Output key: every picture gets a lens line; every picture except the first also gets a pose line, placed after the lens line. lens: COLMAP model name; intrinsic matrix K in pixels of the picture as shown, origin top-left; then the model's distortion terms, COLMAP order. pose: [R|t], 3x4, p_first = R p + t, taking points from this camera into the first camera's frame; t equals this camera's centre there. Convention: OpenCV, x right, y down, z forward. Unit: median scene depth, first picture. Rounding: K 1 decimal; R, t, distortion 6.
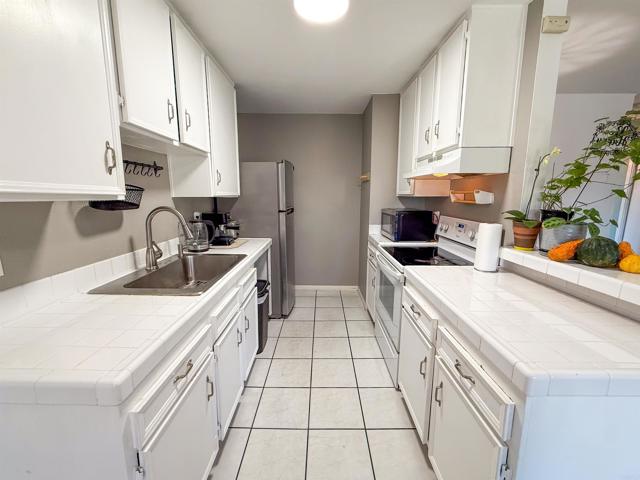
lens RADIAL K [[265.7, 0, 318.6], [0, 265.7, 240.4], [0, 0, 1]] dist [0.000129, -0.000484]
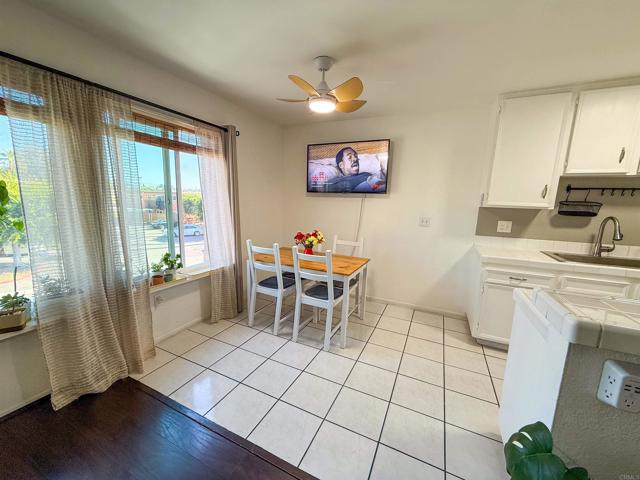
lens RADIAL K [[254.4, 0, 319.6], [0, 254.4, 240.7], [0, 0, 1]] dist [0.001148, -0.000378]
pose [[-0.420572, 0.127108, -0.898311, 1.249251], [-0.181570, 0.958314, 0.220606, -0.013218], [0.888905, 0.255887, -0.379961, 0.100517]]
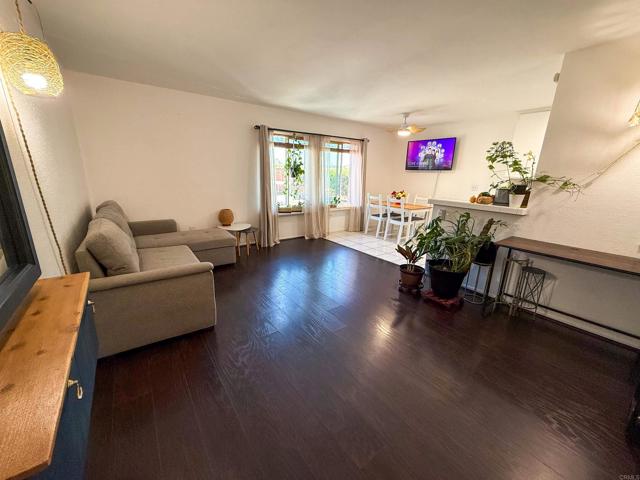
lens RADIAL K [[254.4, 0, 320.7], [0, 254.4, 239.9], [0, 0, 1]] dist [0.001148, -0.000378]
pose [[-0.795108, 0.132724, -0.591767, 2.507631], [-0.129093, 0.916358, 0.378975, -0.207841], [0.592569, 0.377719, -0.711470, 1.279055]]
